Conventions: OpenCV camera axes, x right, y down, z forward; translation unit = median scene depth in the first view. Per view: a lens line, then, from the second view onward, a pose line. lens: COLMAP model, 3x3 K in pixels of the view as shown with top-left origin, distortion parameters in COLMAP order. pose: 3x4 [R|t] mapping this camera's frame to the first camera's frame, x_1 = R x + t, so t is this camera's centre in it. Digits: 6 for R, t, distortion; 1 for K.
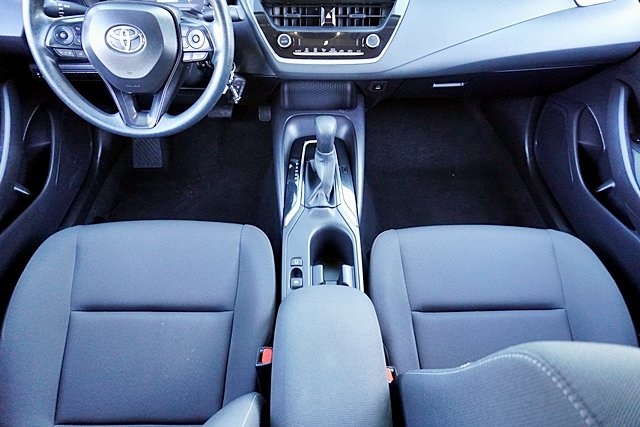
lens RADIAL K [[430.8, 0, 317.6], [0, 430.8, 215.4], [0, 0, 1]] dist [-0.040616, 0.028091]
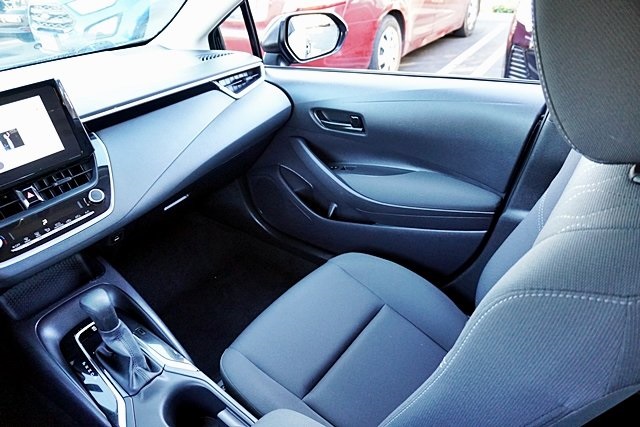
lens RADIAL K [[430.8, 0, 320.1], [0, 430.8, 216.8], [0, 0, 1]] dist [-0.040616, 0.028091]
pose [[0.620054, -0.465276, 0.631705, -0.165867], [0.615400, 0.787857, -0.023761, -0.050217], [-0.486638, 0.403485, 0.774844, 0.066624]]
